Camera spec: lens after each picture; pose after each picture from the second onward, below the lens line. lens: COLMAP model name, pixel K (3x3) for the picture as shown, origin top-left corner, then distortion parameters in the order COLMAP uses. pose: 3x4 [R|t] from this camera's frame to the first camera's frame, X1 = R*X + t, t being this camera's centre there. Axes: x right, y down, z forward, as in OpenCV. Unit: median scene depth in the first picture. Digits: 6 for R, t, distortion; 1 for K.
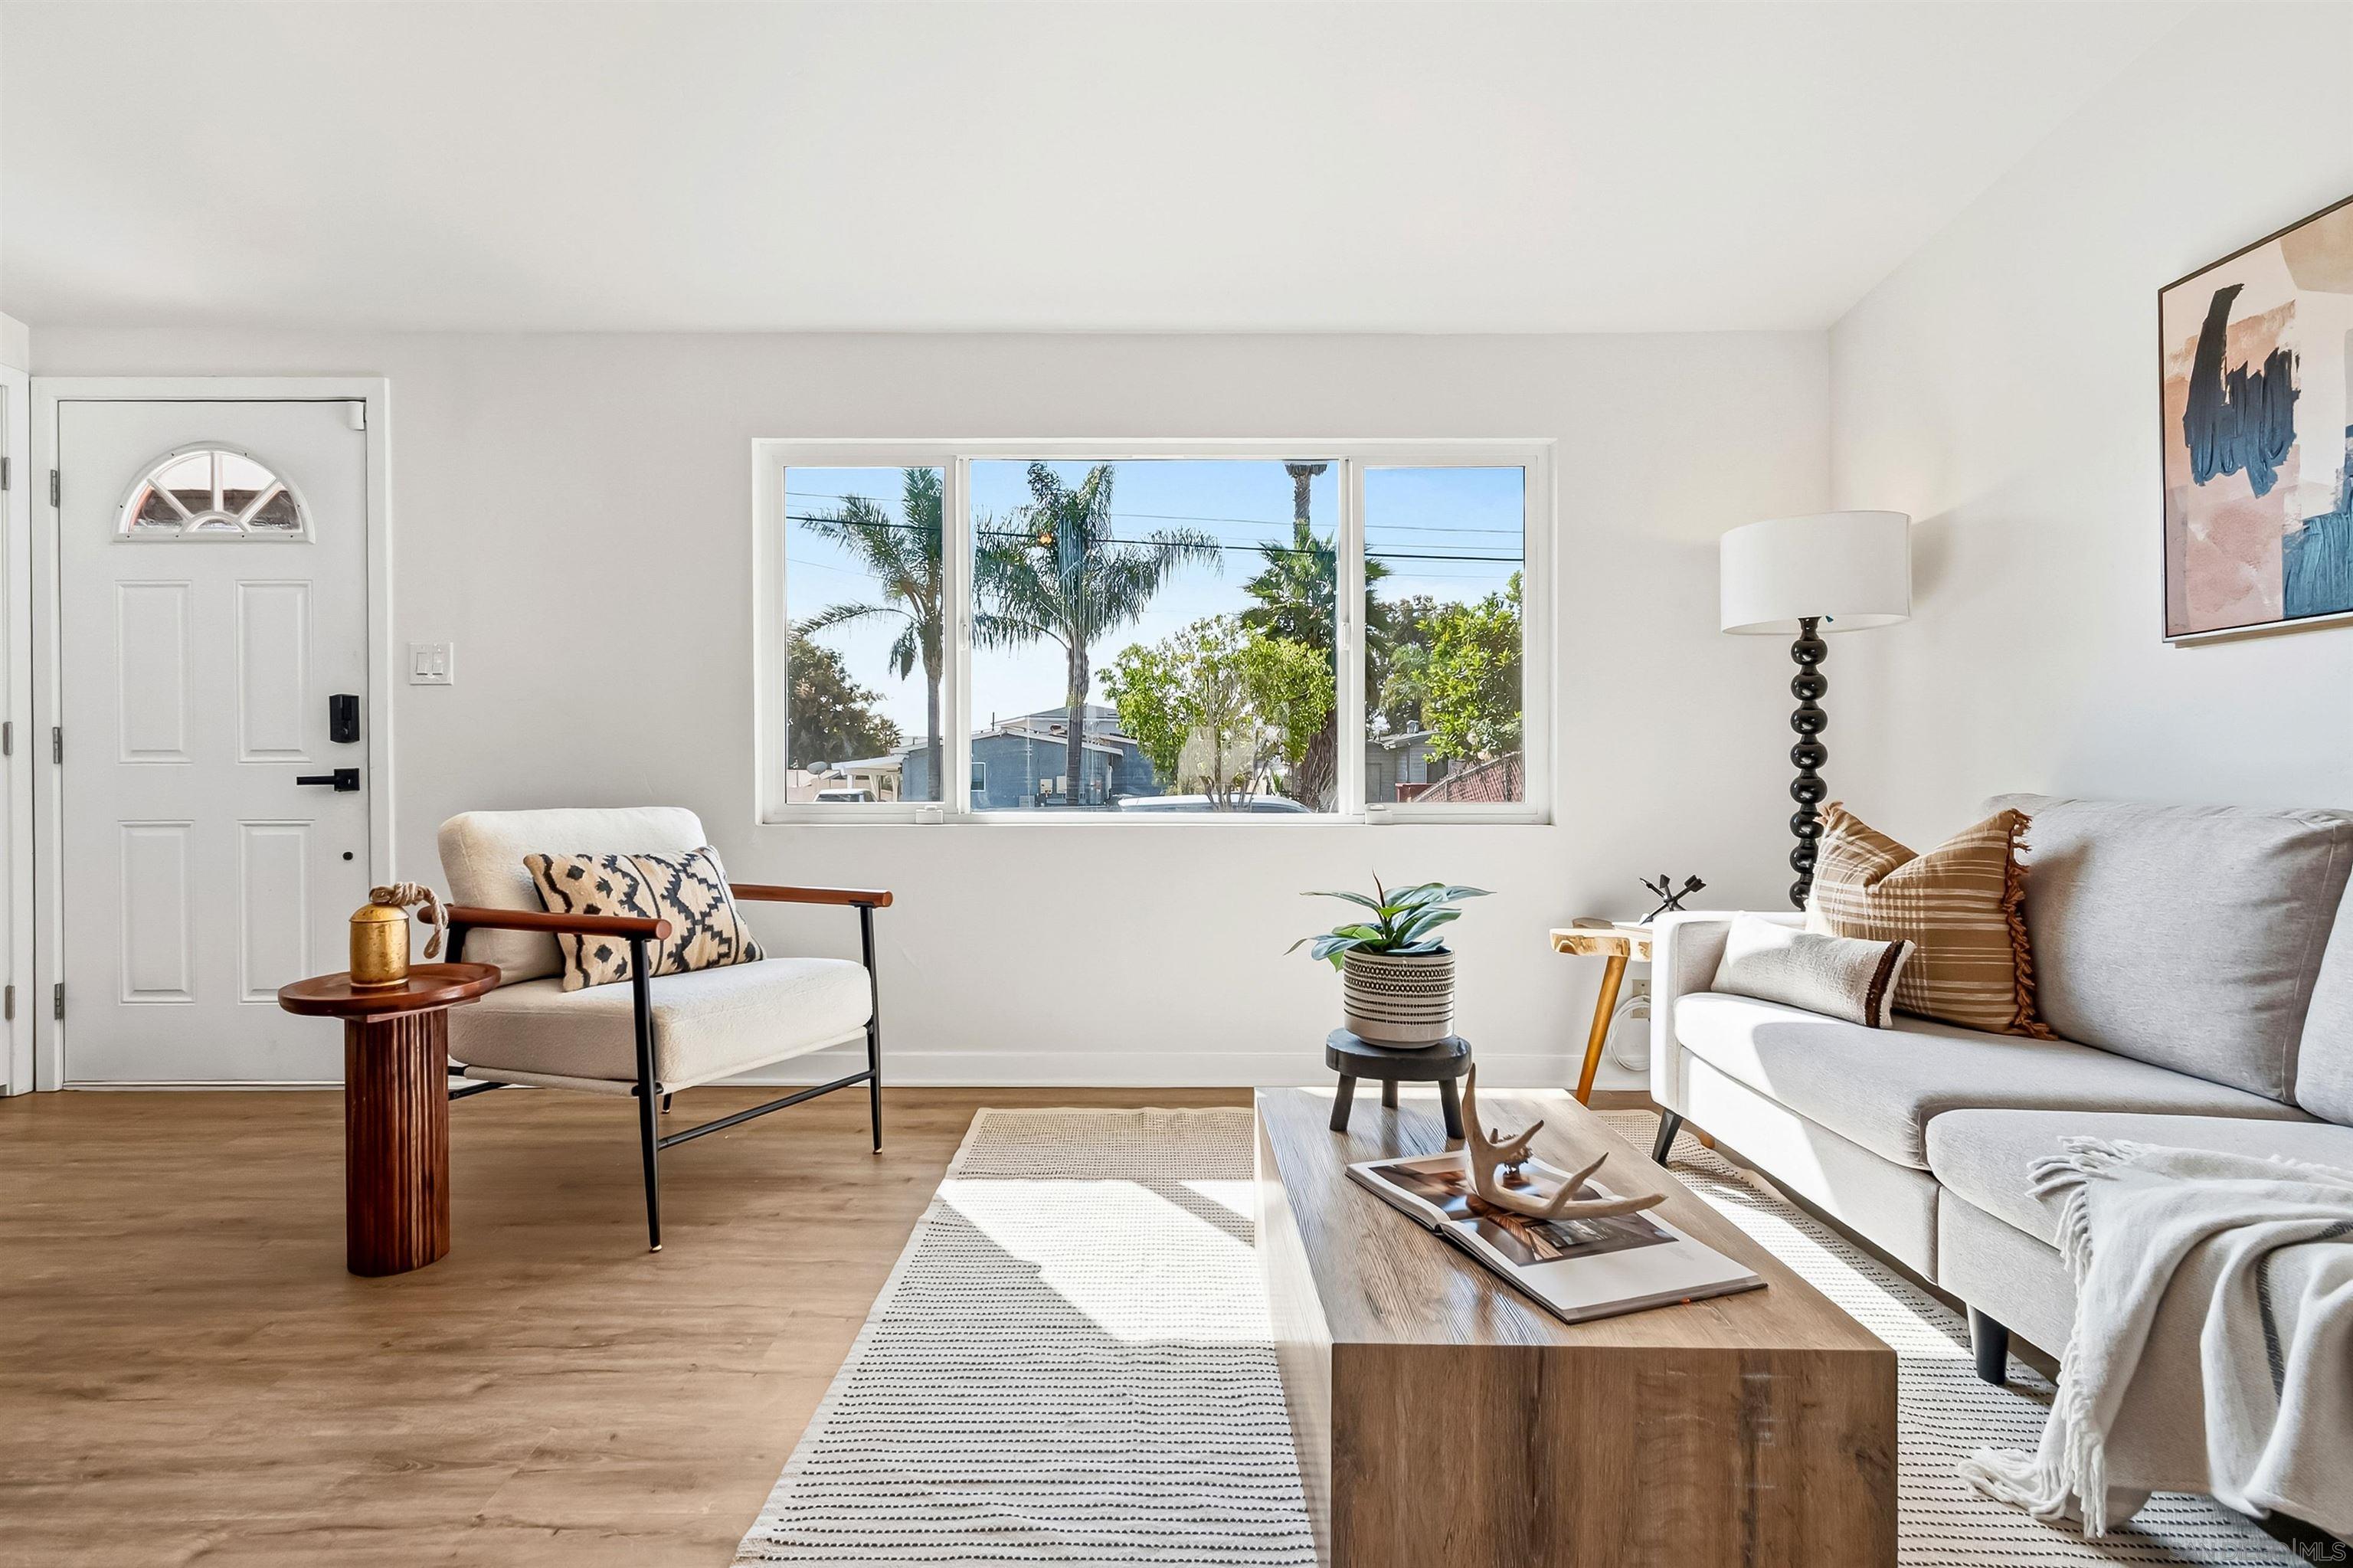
lens RADIAL K [[1168.0, 0, 1181.9], [0, 1168.0, 772.8], [0, 0, 1]] dist [0.002819, 0.002178]
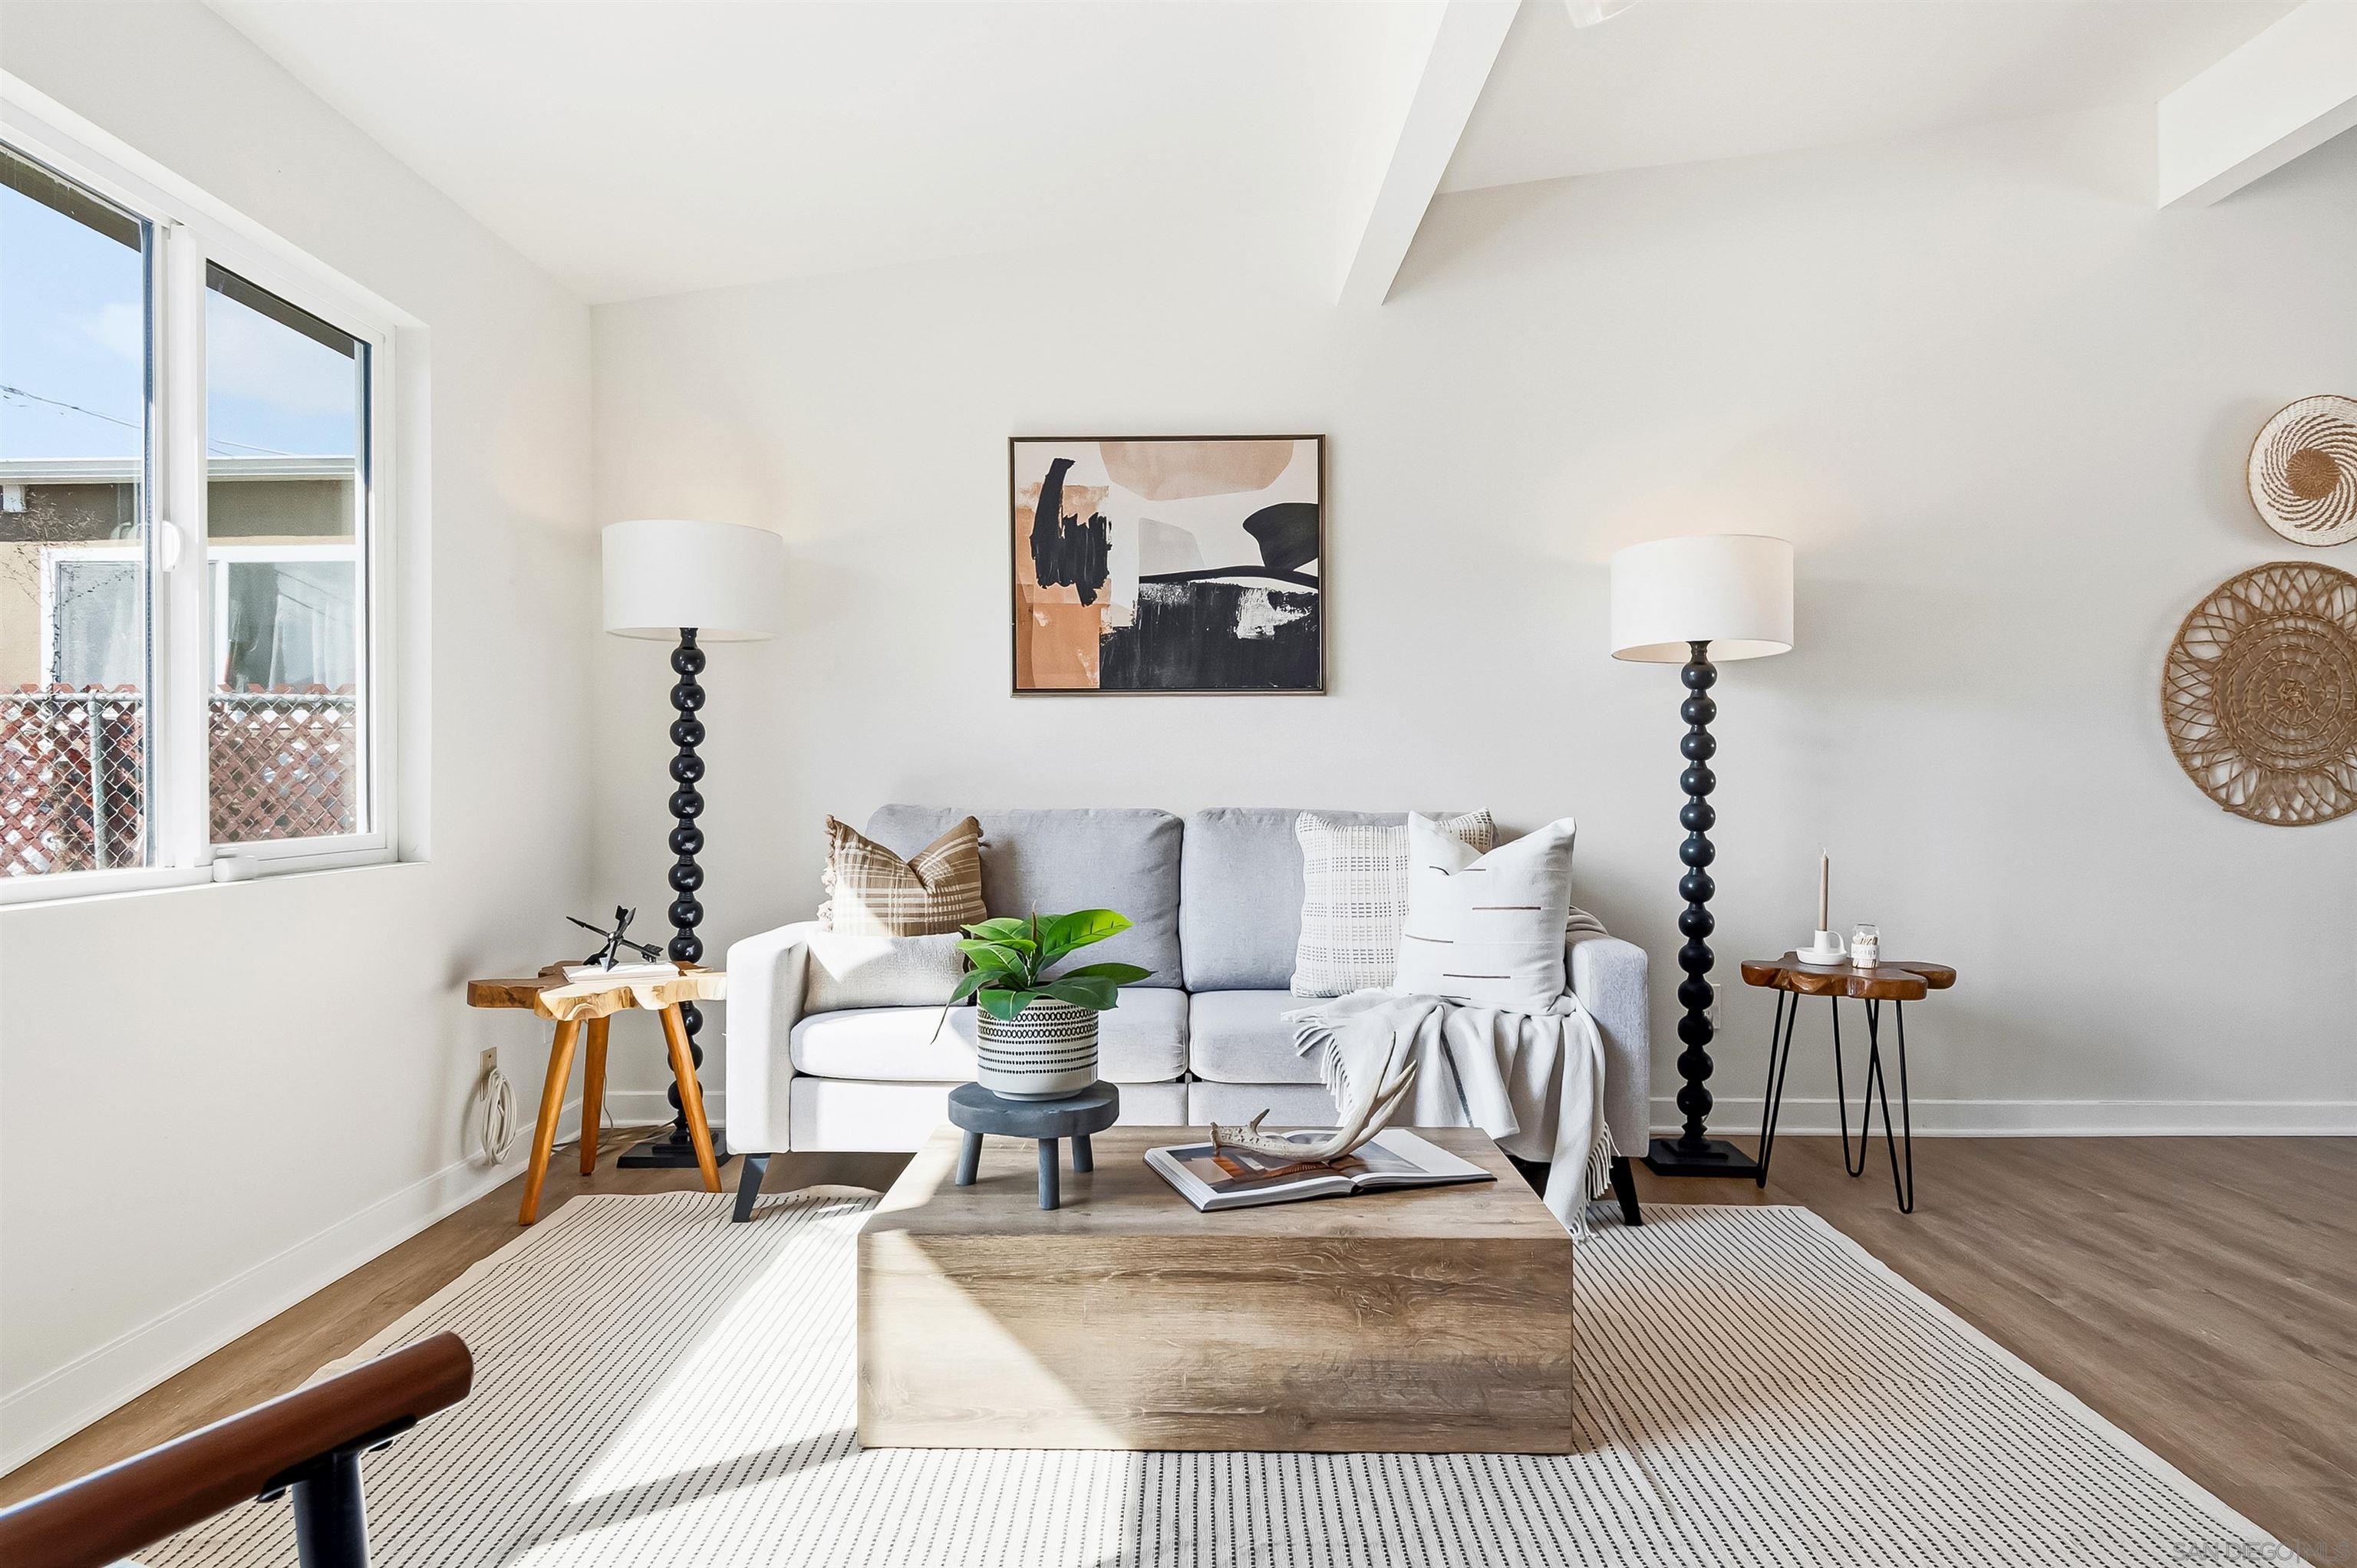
lens RADIAL K [[1298.5, 0, 1180.1], [0, 1298.5, 796.3], [0, 0, 1]] dist [0.008006, -0.001085]
pose [[0.033950, -0.014446, 0.999319, -0.706249], [-0.001922, 0.999893, 0.014519, -0.011531], [-0.999422, -0.002413, 0.033919, 0.752079]]
